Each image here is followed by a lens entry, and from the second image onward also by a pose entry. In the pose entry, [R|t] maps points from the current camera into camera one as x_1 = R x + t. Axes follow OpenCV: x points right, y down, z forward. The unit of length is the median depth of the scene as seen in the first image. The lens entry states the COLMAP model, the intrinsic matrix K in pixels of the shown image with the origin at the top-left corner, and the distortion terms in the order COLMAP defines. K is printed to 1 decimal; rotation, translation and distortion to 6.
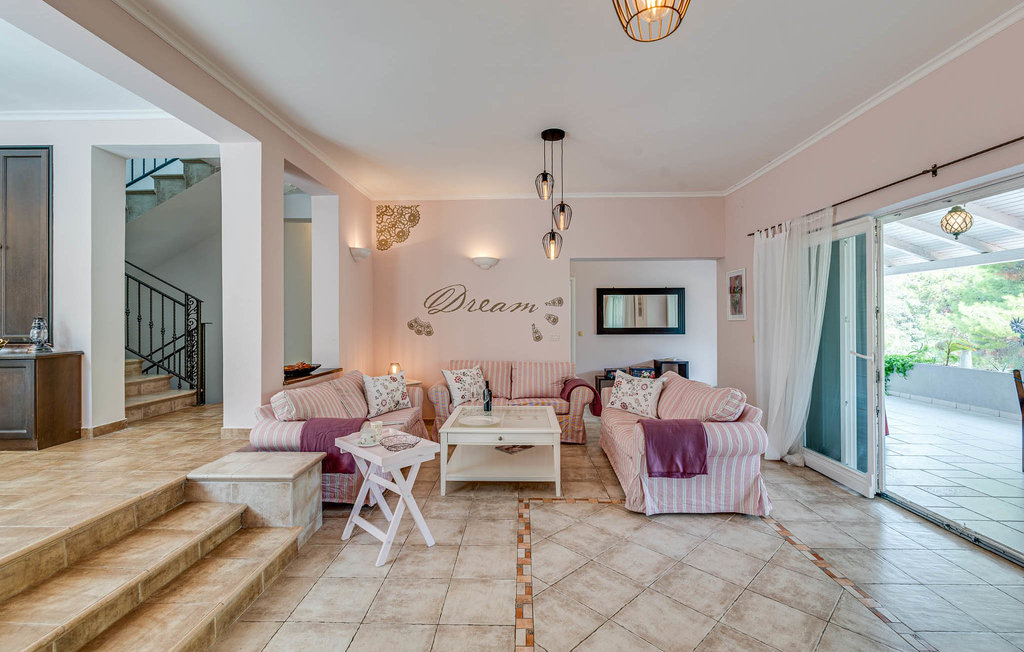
lens RADIAL K [[436.8, 0, 512.4], [0, 436.8, 316.4], [0, 0, 1]] dist [-0.000194, 0.000153]
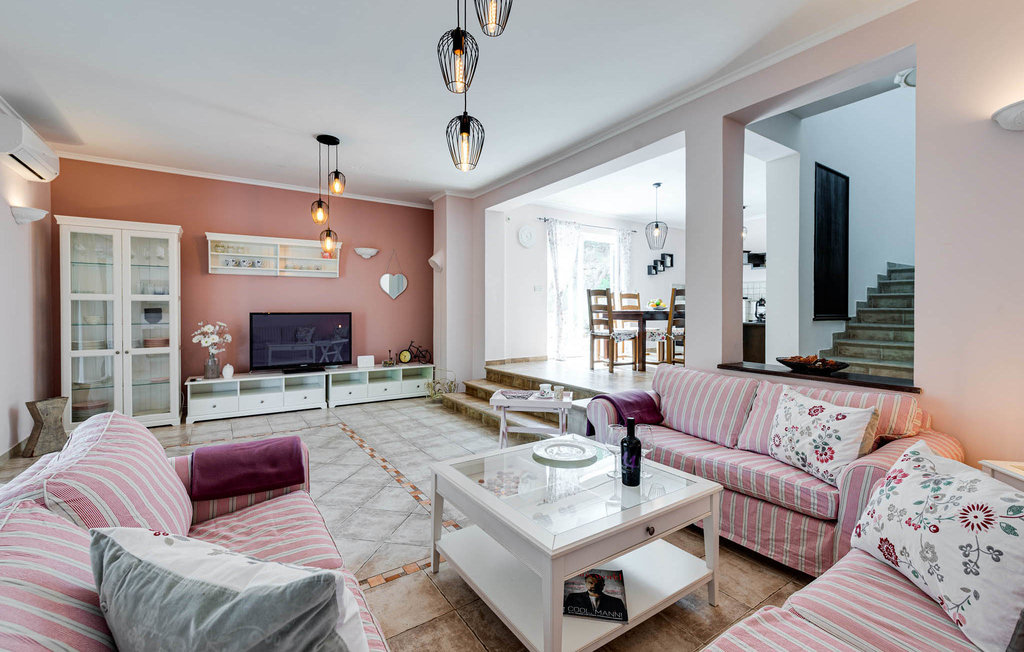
lens RADIAL K [[436.8, 0, 515.8], [0, 436.8, 320.6], [0, 0, 1]] dist [-0.000194, 0.000153]
pose [[-0.809753, 0.016265, -0.586546, 0.377703], [0.005197, 0.999775, 0.020550, 0.040665], [0.586748, 0.013592, -0.809655, 1.590889]]
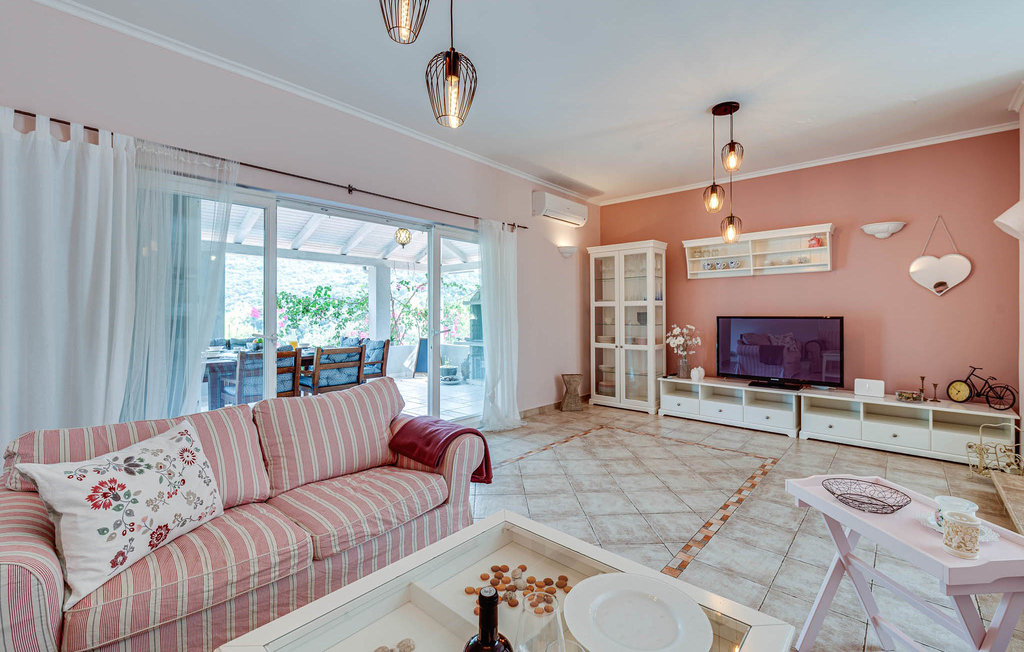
lens RADIAL K [[436.8, 0, 510.6], [0, 436.8, 317.0], [0, 0, 1]] dist [-0.000194, 0.000153]
pose [[-0.758849, -0.001056, 0.651266, -0.217261], [-0.001470, 0.999999, -0.000090, 0.043289], [-0.651265, -0.001026, -0.758850, 1.379709]]
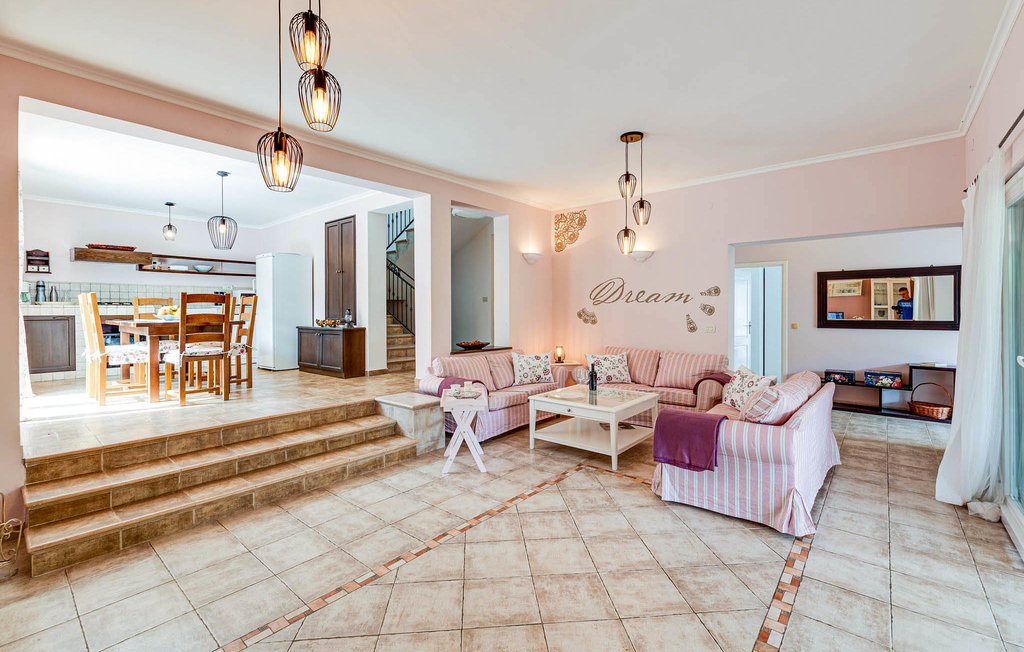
lens RADIAL K [[436.8, 0, 514.8], [0, 436.8, 311.3], [0, 0, 1]] dist [-0.000194, 0.000153]
pose [[0.783101, 0.002434, -0.621890, 0.601509], [0.004224, 0.999948, 0.009232, -0.000758], [0.621880, -0.009857, 0.783050, -0.018873]]
